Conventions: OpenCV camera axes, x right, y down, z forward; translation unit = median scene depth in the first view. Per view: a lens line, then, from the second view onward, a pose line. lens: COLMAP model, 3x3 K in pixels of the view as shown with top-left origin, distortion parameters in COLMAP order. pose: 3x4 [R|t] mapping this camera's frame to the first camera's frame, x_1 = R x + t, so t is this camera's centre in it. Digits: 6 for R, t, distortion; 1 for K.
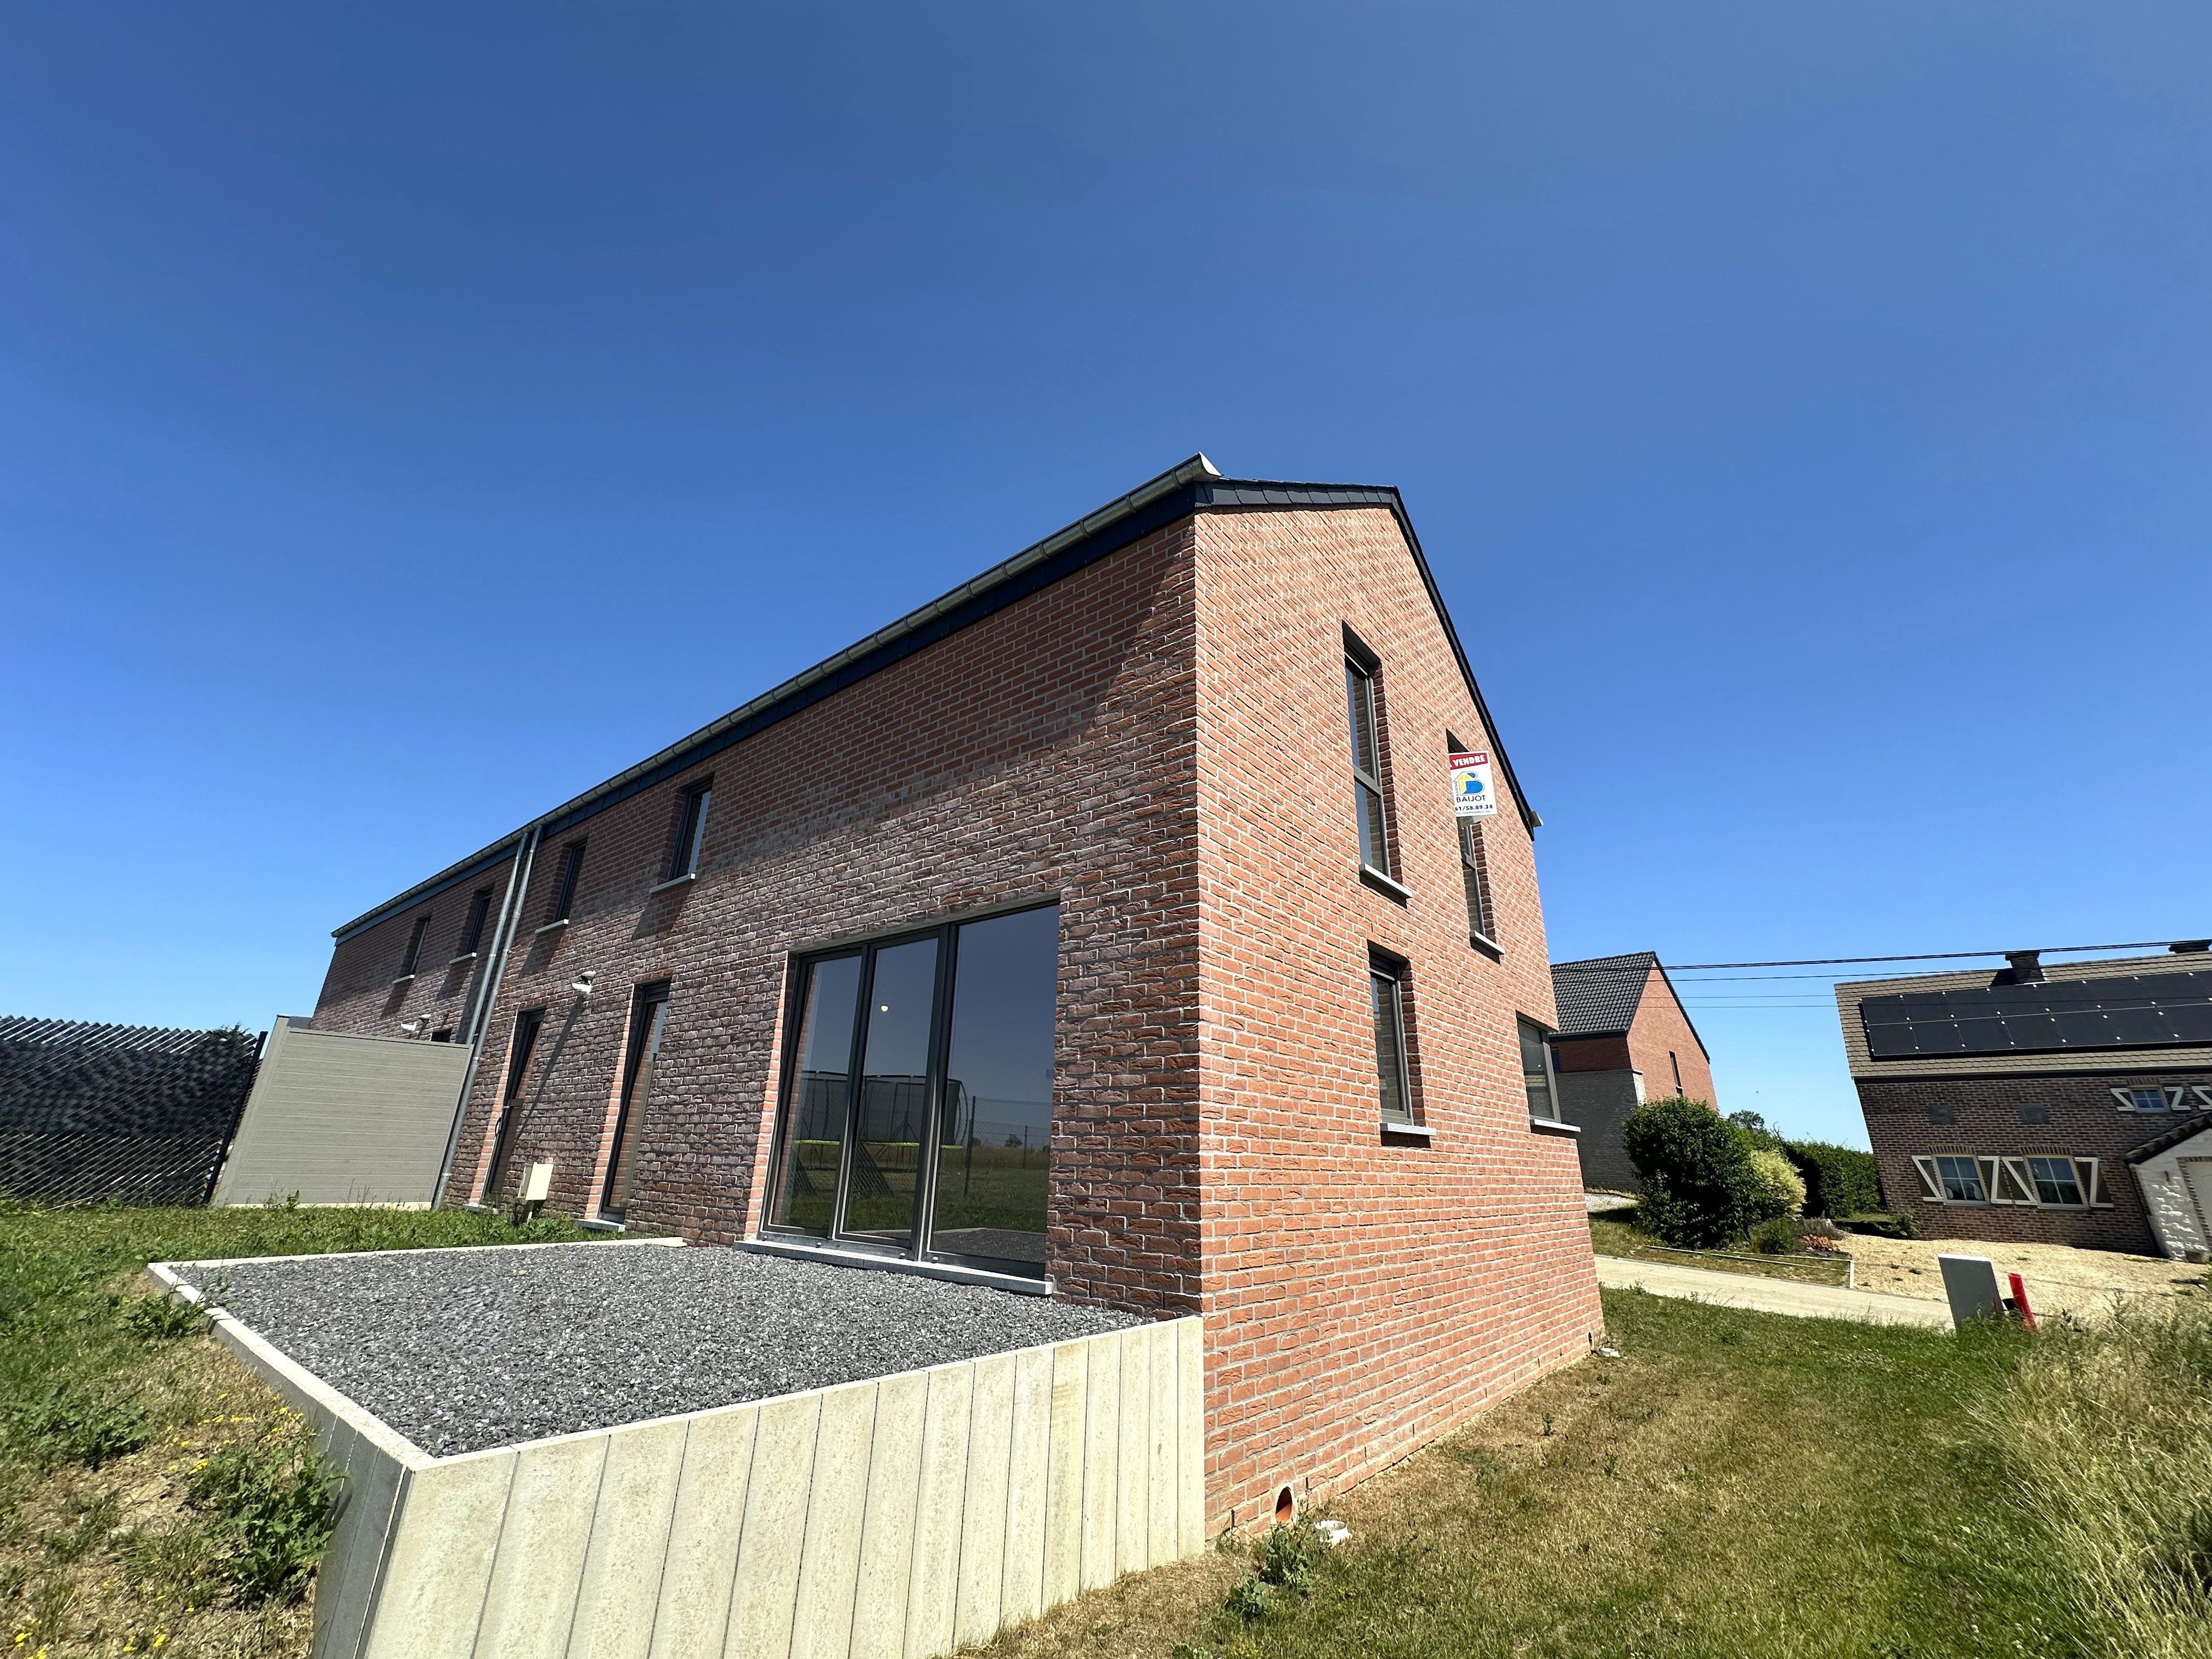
lens RADIAL K [[881.6, 0, 1106.6], [0, 881.6, 836.5], [0, 0, 1]] dist [-0.002184, 0.000293]
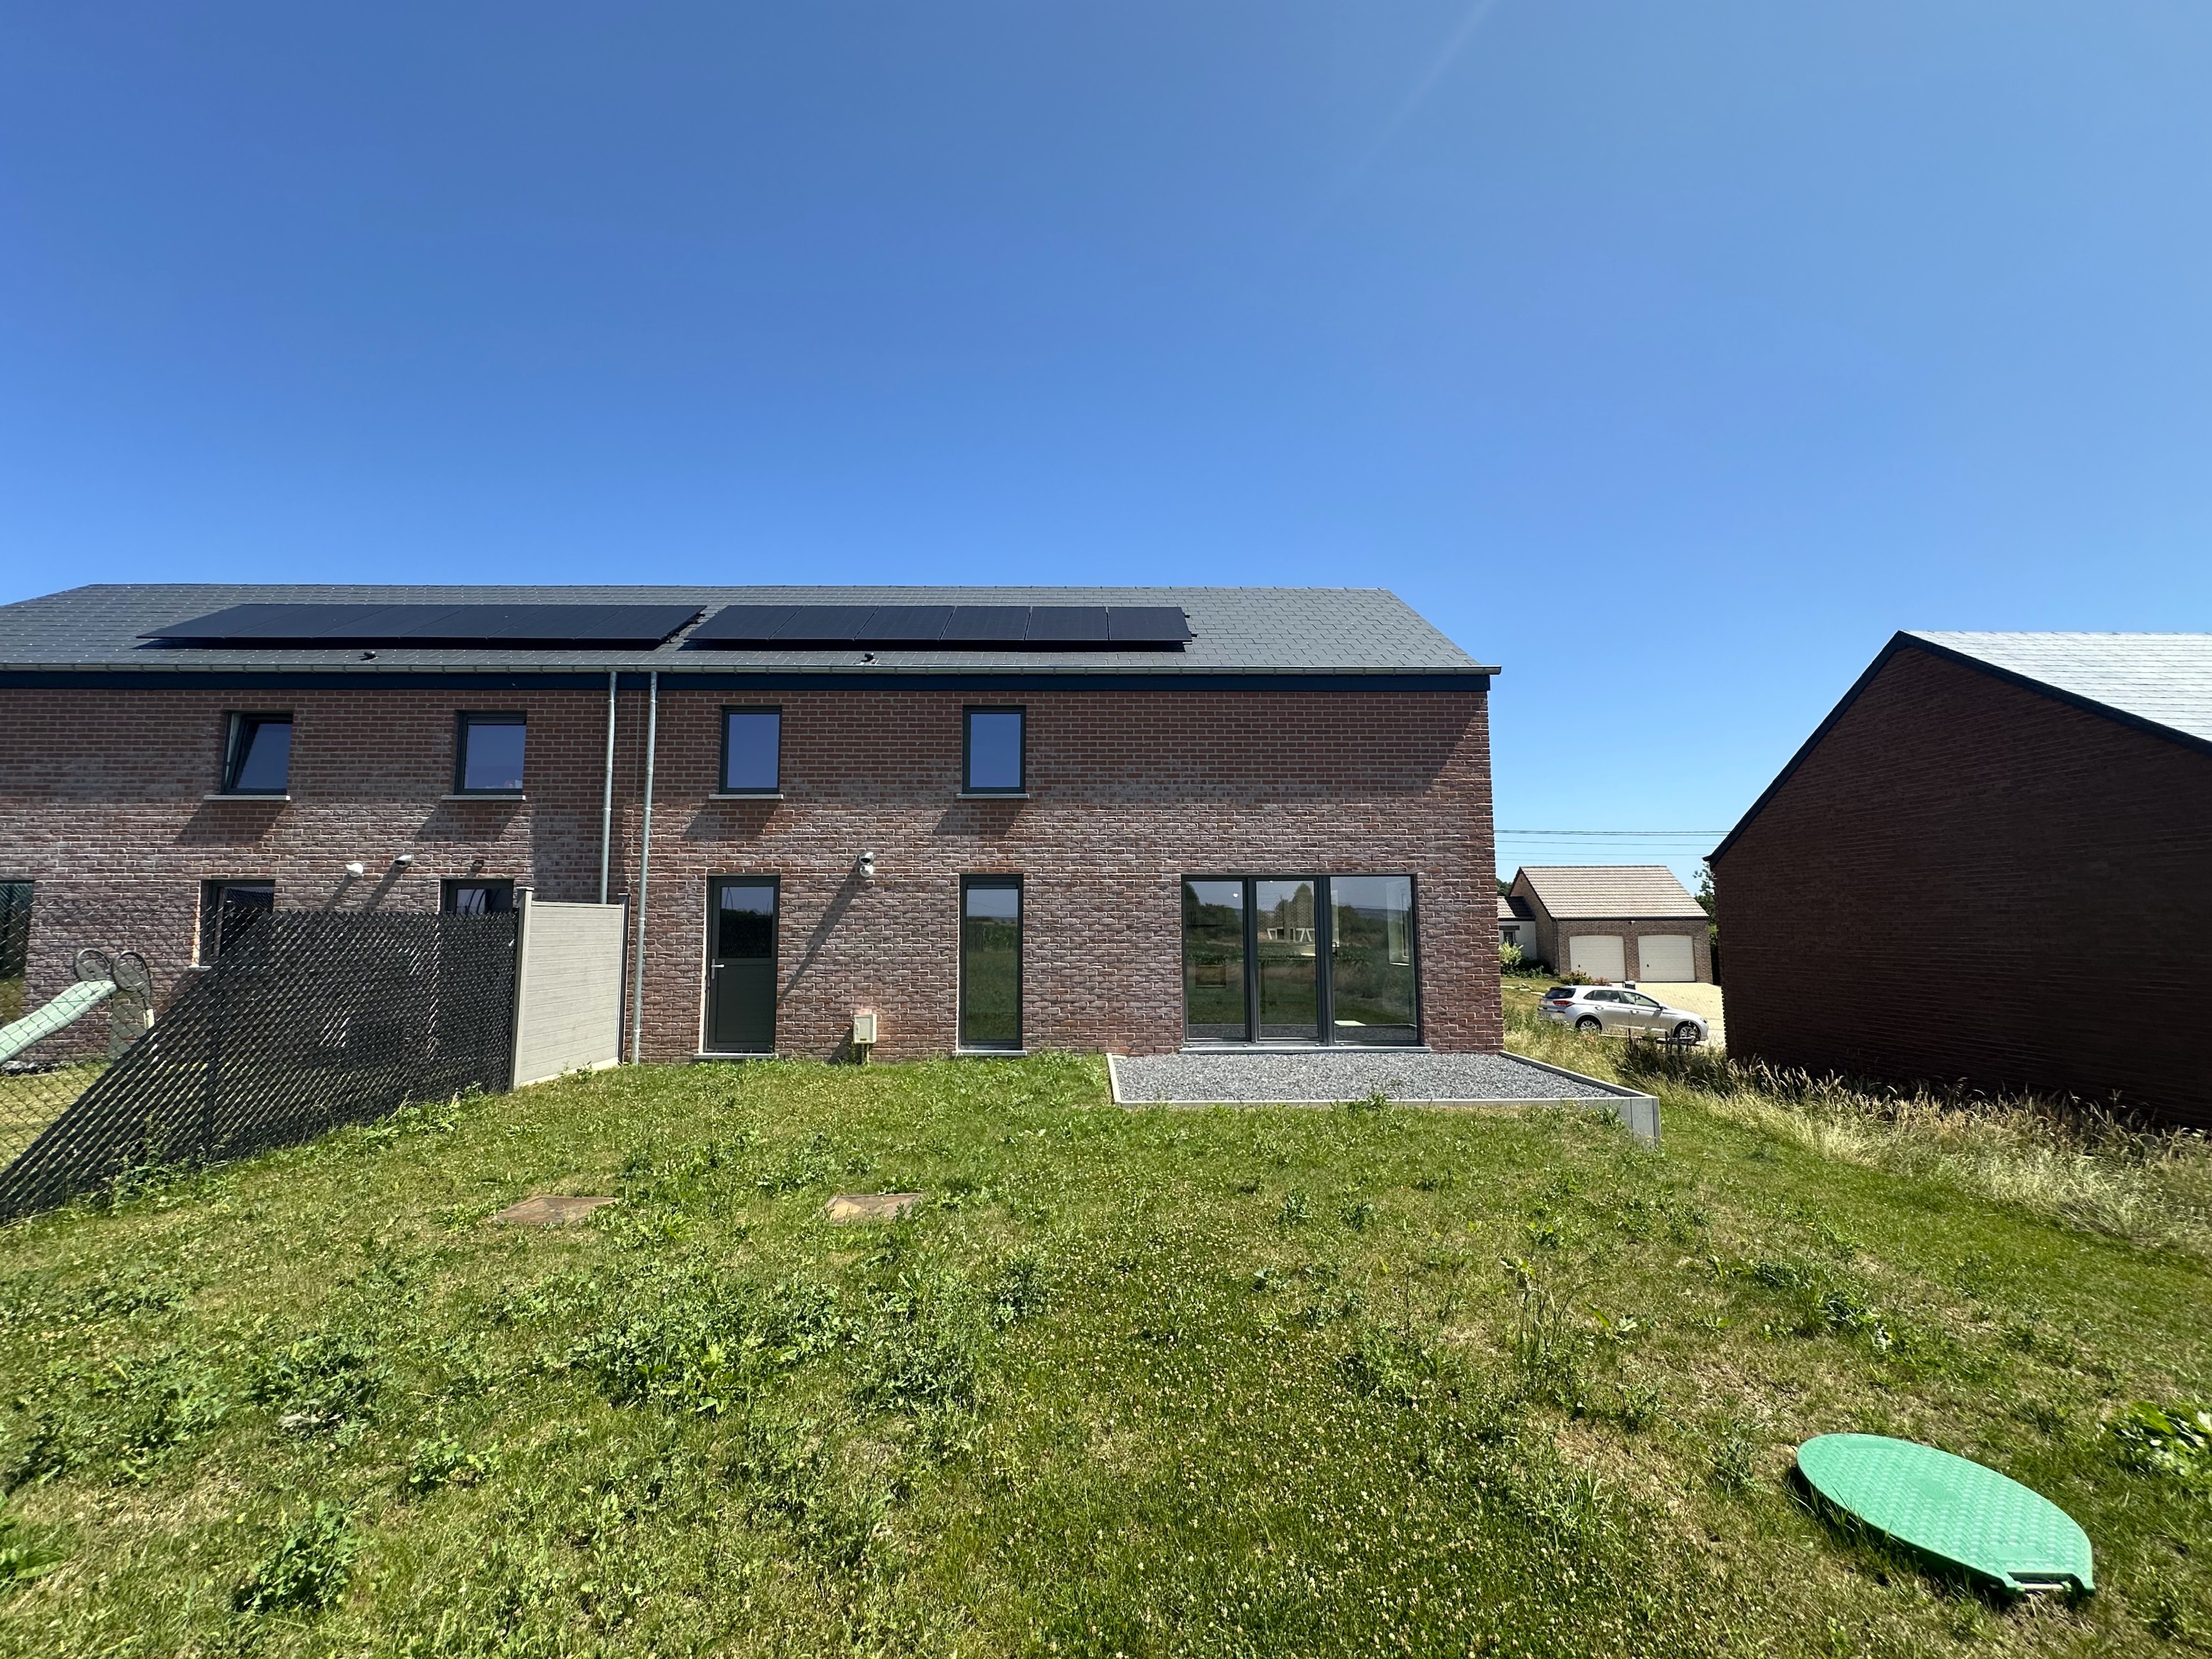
lens RADIAL K [[881.6, 0, 1104.3], [0, 881.6, 834.1], [0, 0, 1]] dist [-0.002184, 0.000293]
pose [[0.762874, 0.034401, 0.645632, -1.516974], [-0.203627, 0.960549, 0.189423, -0.209251], [-0.613645, -0.275973, 0.739783, -0.038898]]
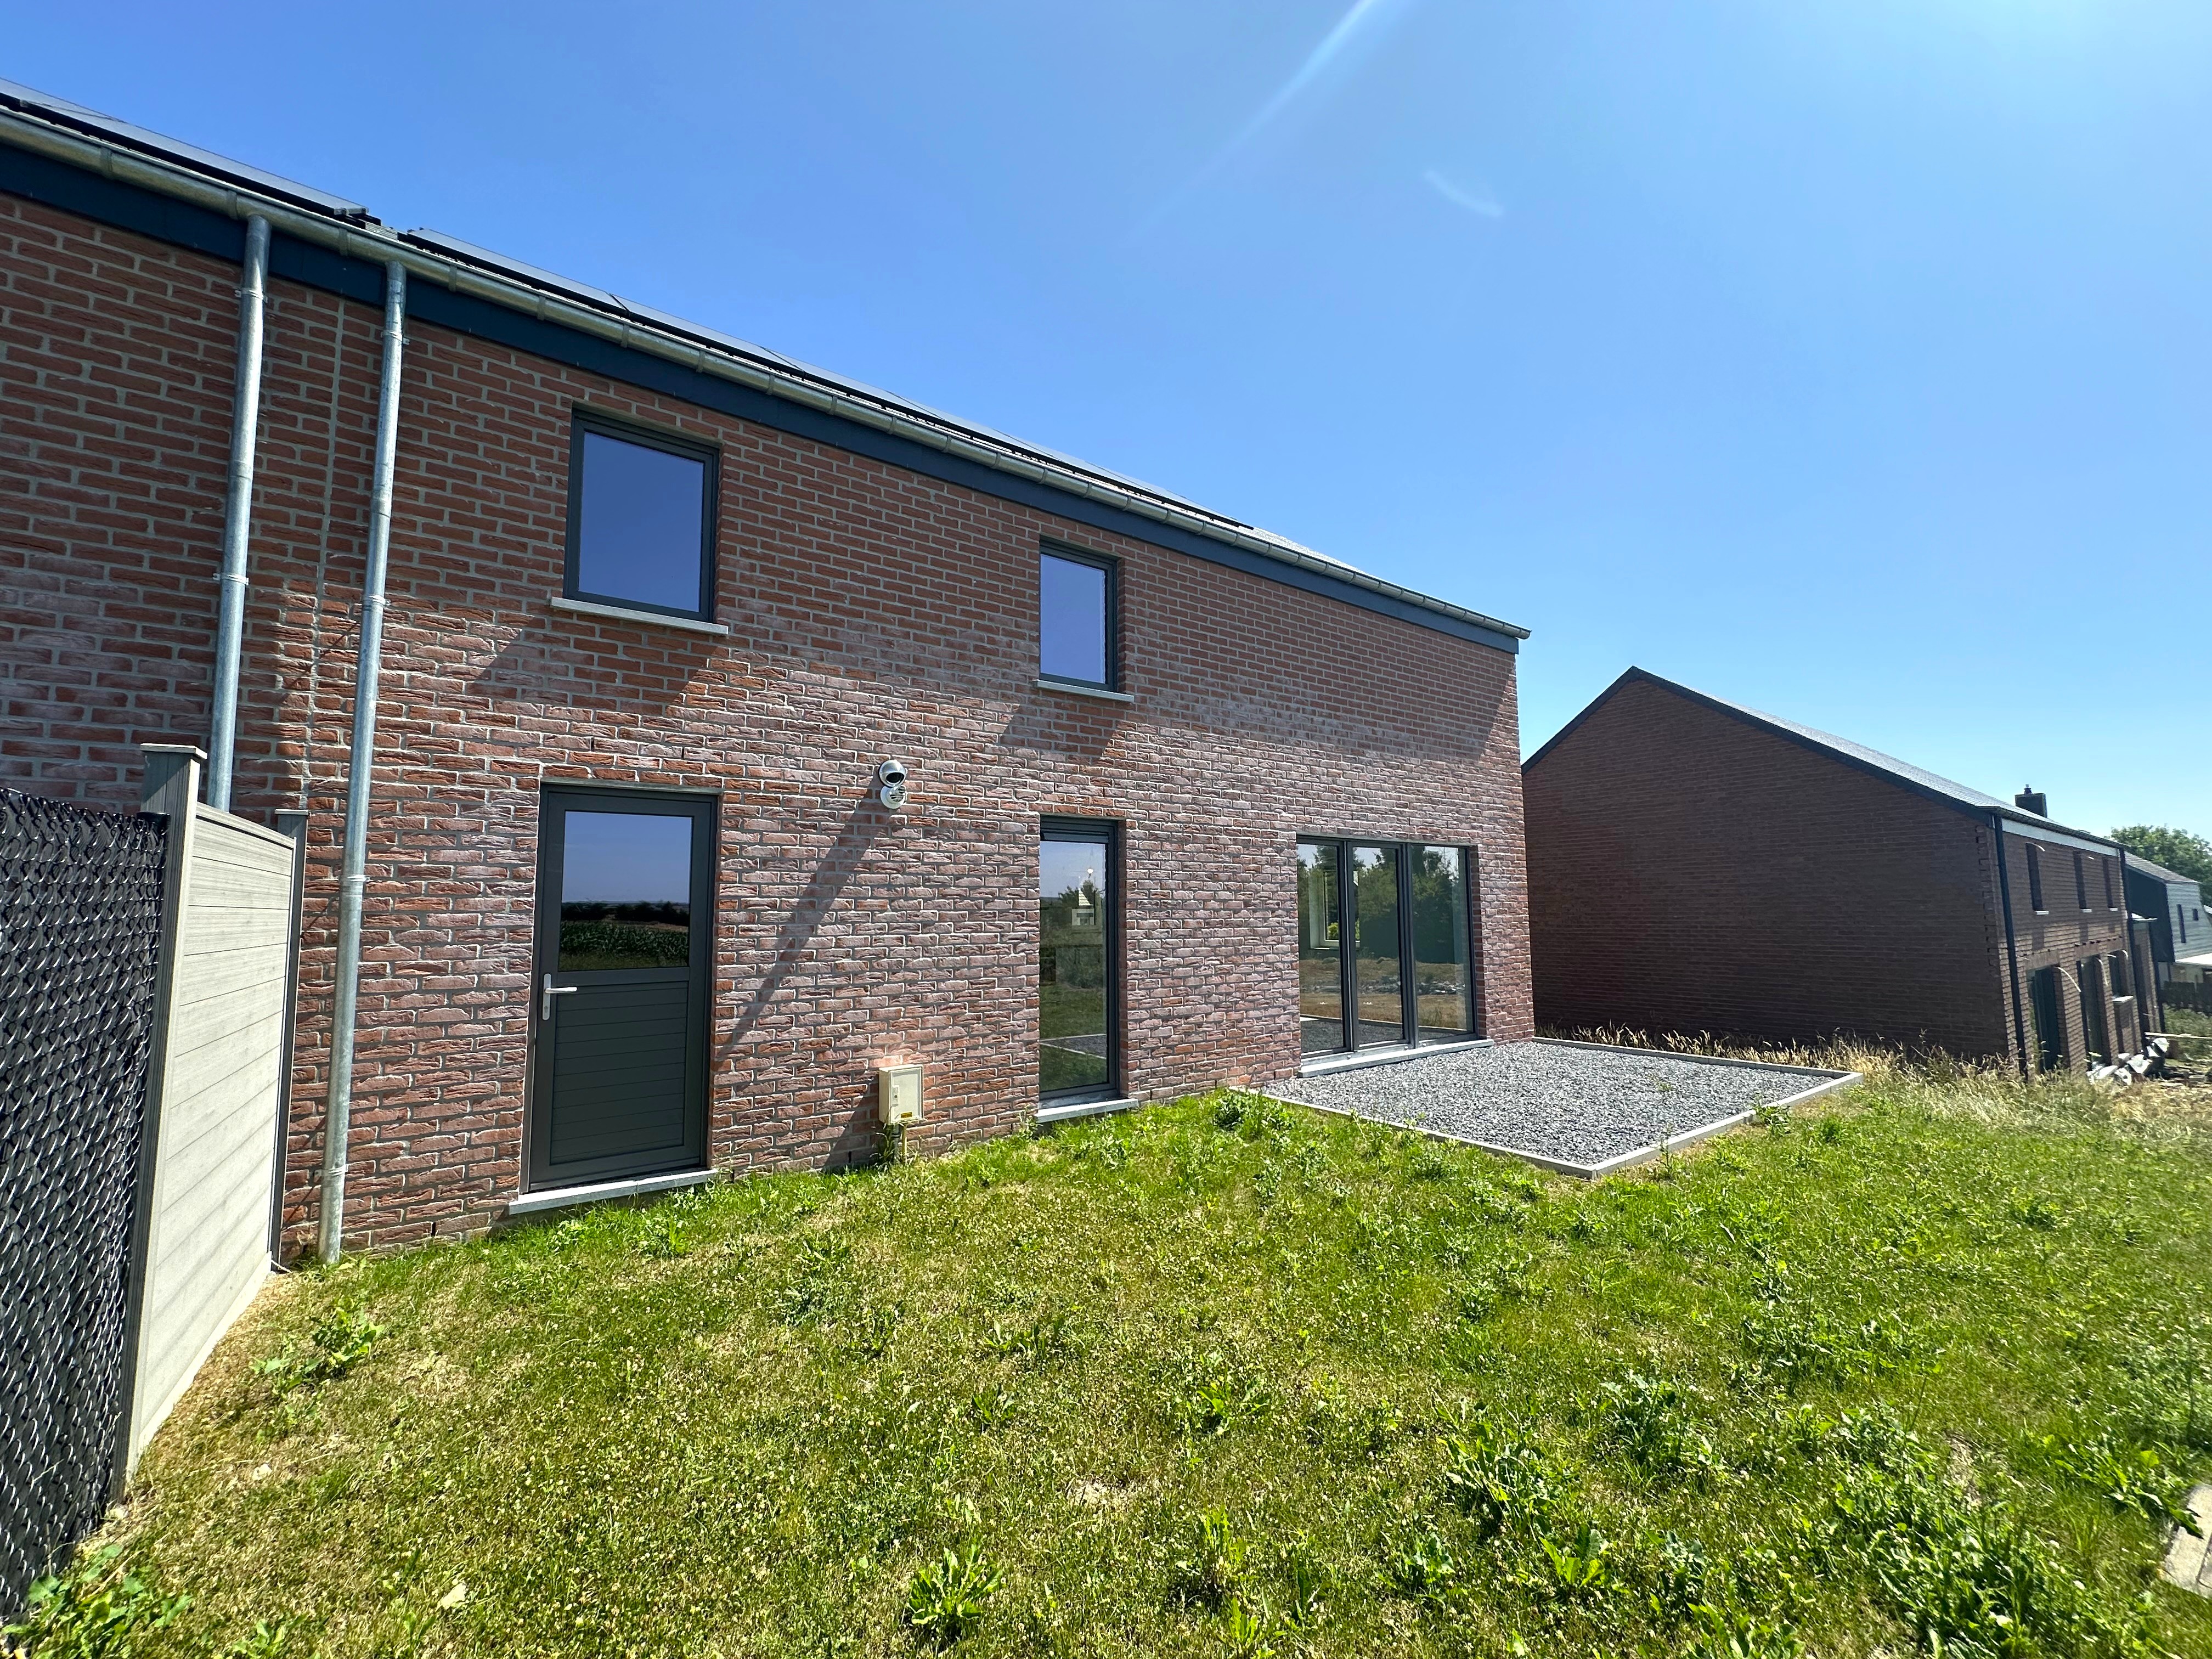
lens RADIAL K [[881.6, 0, 1101.2], [0, 881.6, 829.3], [0, 0, 1]] dist [-0.002184, 0.000293]
pose [[0.261598, 0.060981, 0.963249, -1.579844], [-0.325749, 0.945022, 0.028639, 0.182071], [-0.908545, -0.321270, 0.267080, 0.962317]]
